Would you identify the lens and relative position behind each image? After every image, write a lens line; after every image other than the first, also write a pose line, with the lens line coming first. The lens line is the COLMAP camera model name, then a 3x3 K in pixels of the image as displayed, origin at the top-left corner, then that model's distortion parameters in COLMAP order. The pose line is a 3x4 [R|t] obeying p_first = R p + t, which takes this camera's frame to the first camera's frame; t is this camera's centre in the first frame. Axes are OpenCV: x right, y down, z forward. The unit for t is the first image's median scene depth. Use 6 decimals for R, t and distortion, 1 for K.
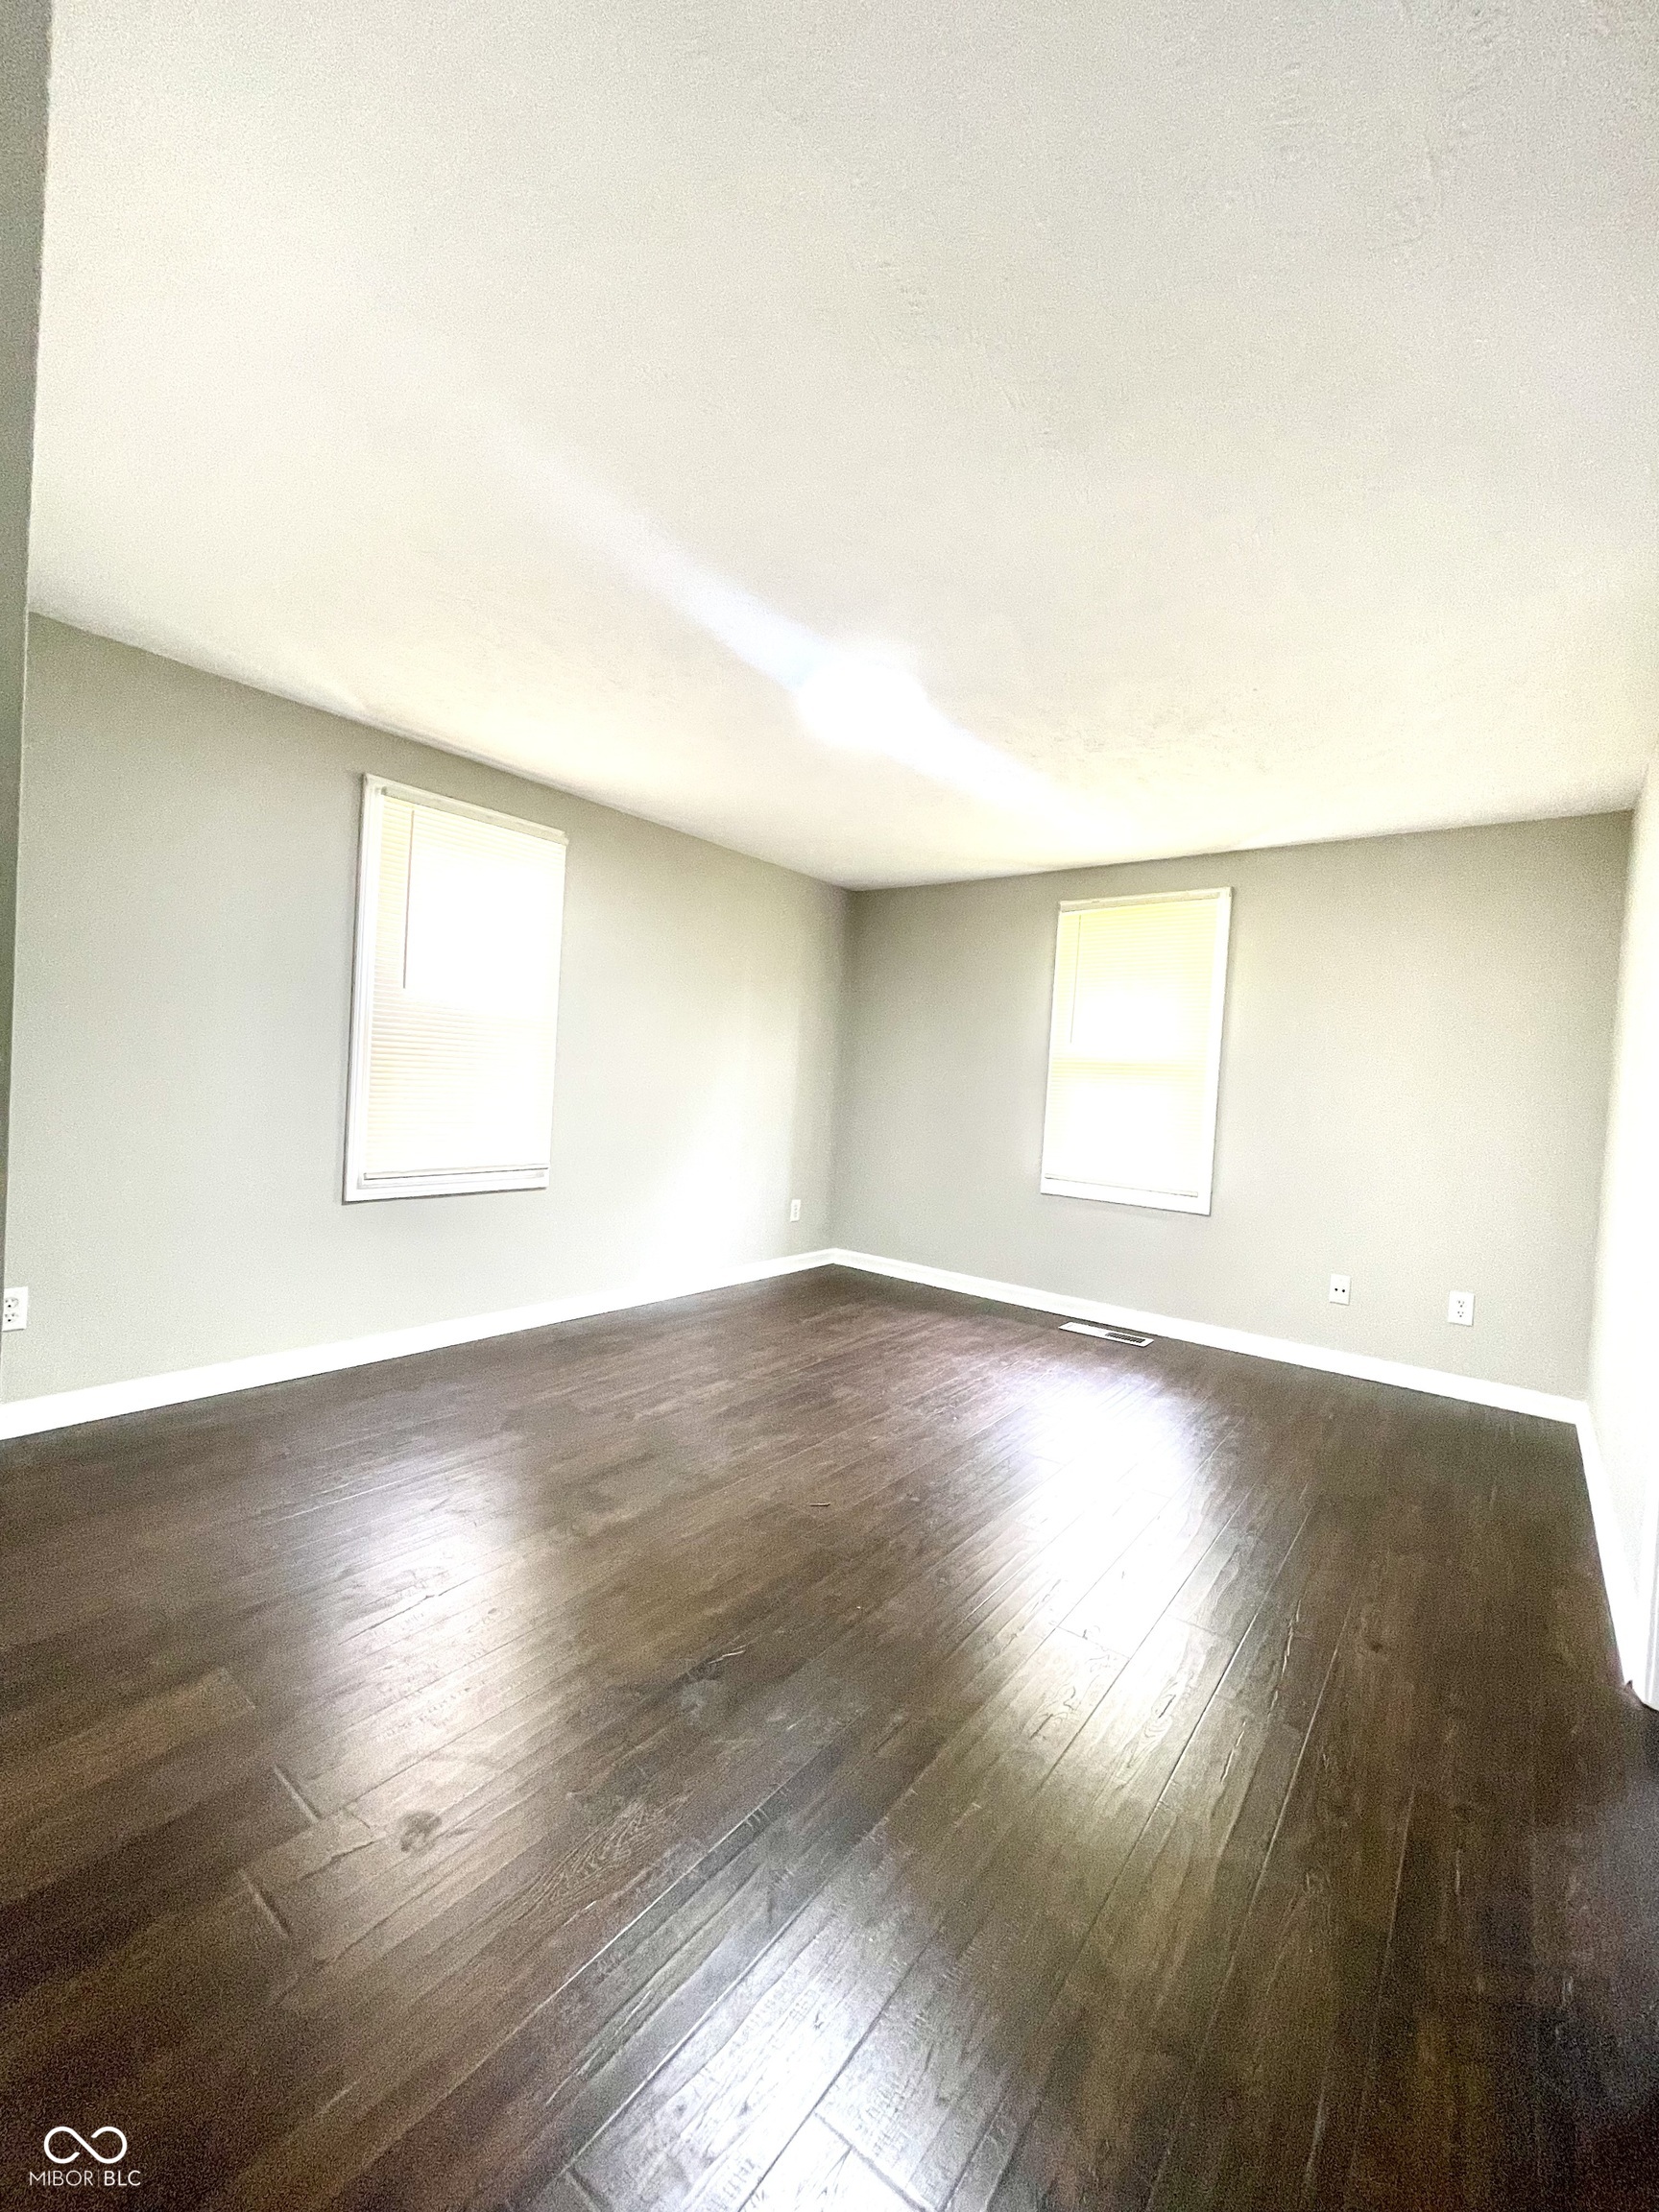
lens RADIAL K [[910.8, 0, 829.5], [0, 910.8, 1106.0], [0, 0, 1]] dist [-0.000607, -0.003425]
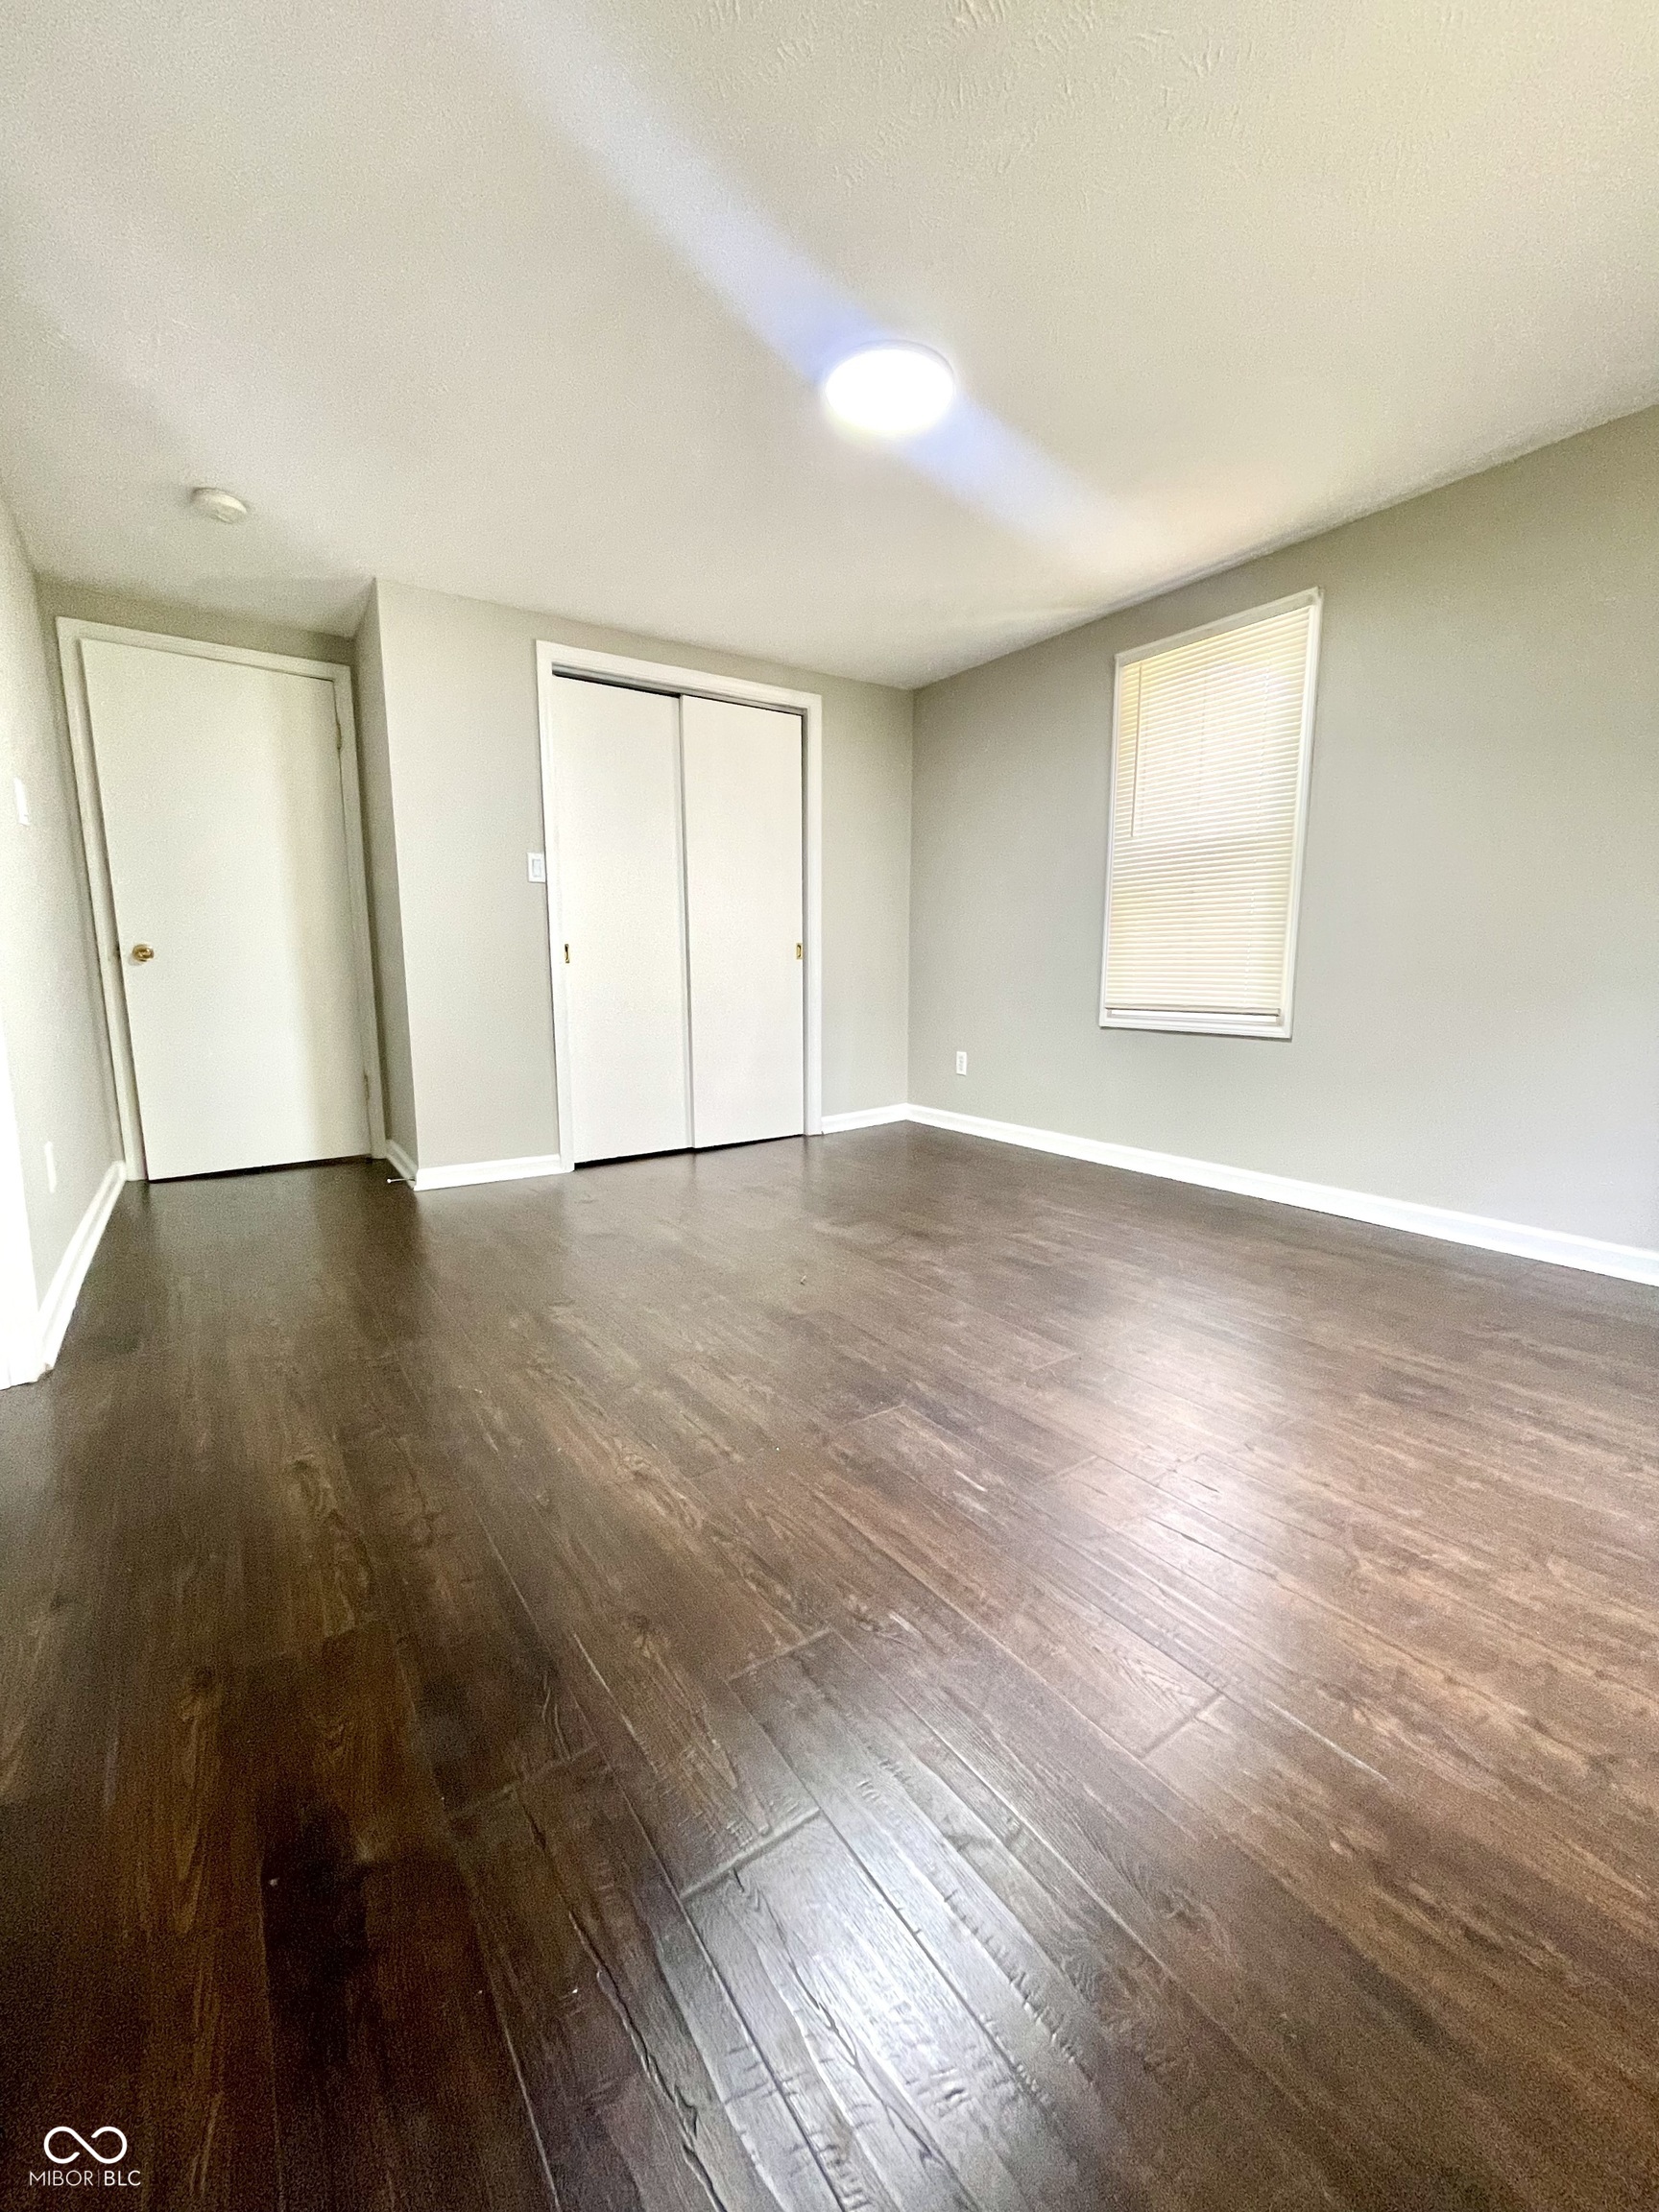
lens RADIAL K [[910.8, 0, 829.5], [0, 910.8, 1106.0], [0, 0, 1]] dist [-0.000607, -0.003425]
pose [[-0.331375, 0.085318, -0.939634, 0.731621], [-0.046216, 0.993240, 0.106484, 0.095903], [0.942366, 0.078712, -0.325192, 1.040314]]
